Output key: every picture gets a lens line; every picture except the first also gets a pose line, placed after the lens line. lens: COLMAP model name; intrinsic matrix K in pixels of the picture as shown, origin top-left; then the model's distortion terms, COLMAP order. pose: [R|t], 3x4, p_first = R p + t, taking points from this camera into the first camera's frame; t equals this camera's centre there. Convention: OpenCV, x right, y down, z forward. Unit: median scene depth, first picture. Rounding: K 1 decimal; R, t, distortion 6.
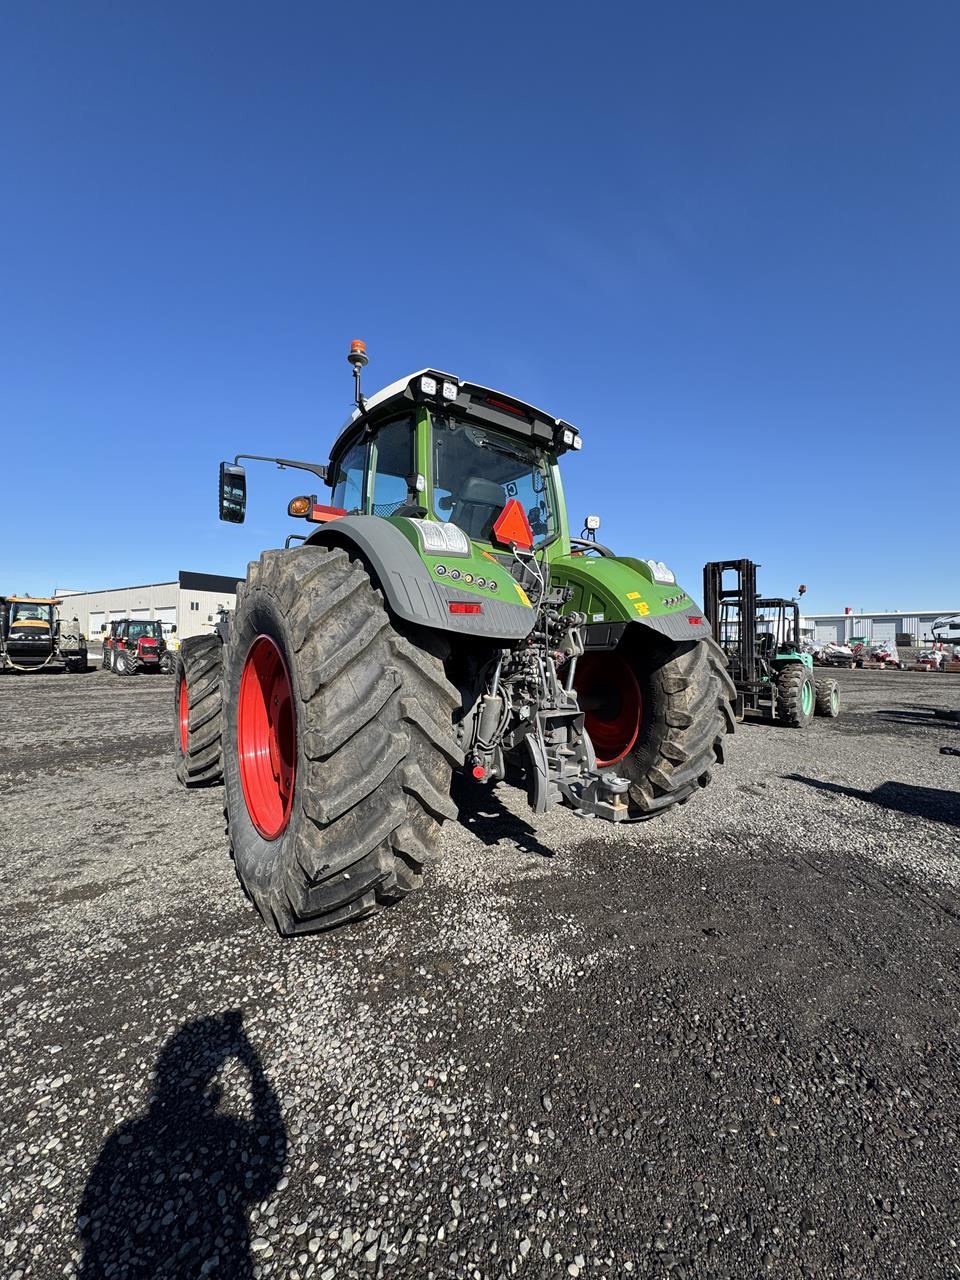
lens RADIAL K [[512.2, 0, 478.9], [0, 512.2, 636.3], [0, 0, 1]] dist [-0.001297, -0.000090]
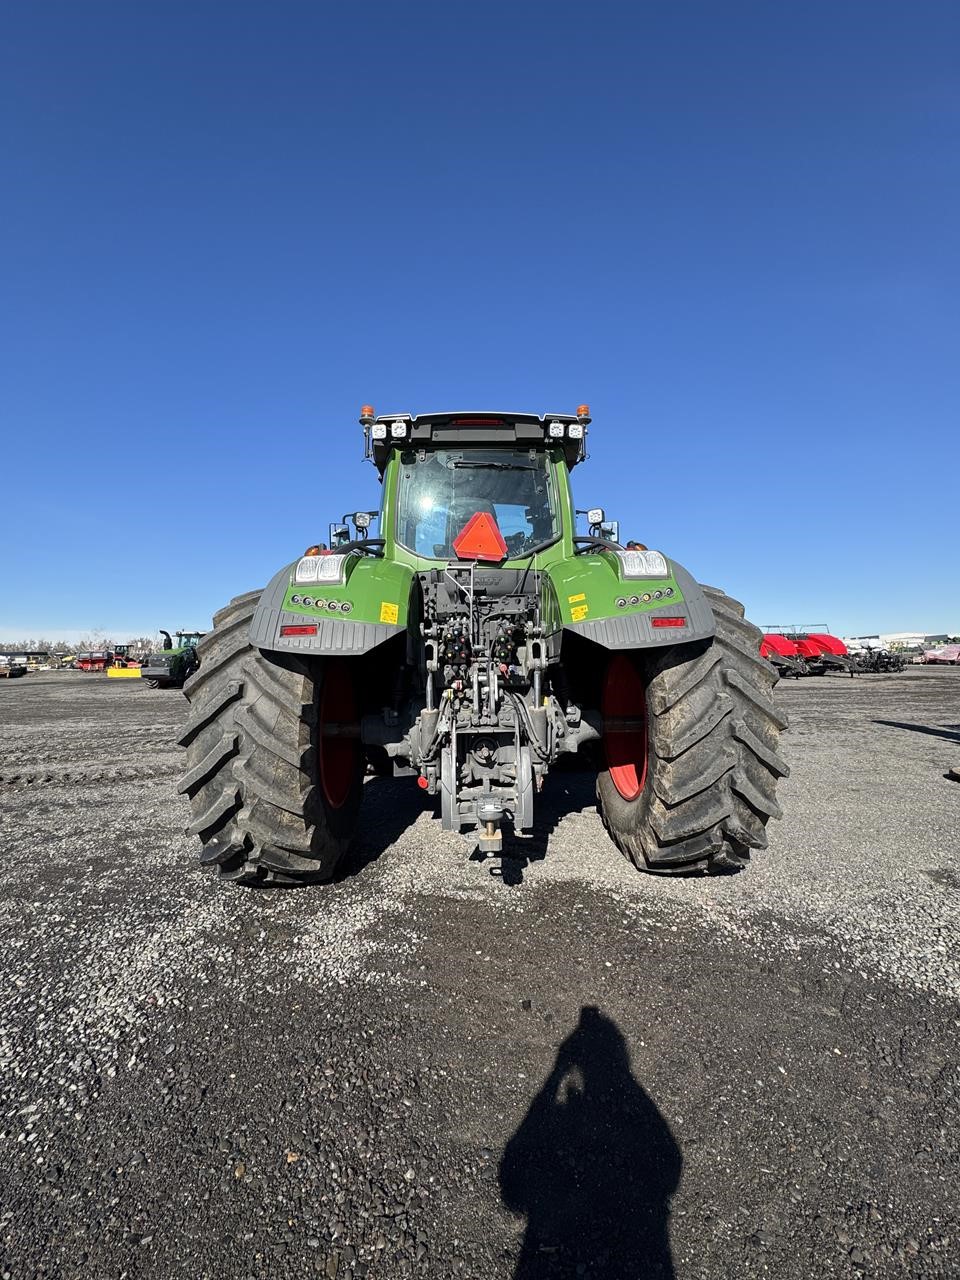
lens RADIAL K [[509.7, 0, 481.8], [0, 509.7, 638.0], [0, 0, 1]] dist [-0.000384, -0.000230]
pose [[0.803043, -0.047513, -0.594024, 0.649029], [0.034383, 0.998850, -0.033413, 0.008925], [0.594928, 0.006408, 0.803753, 0.208108]]
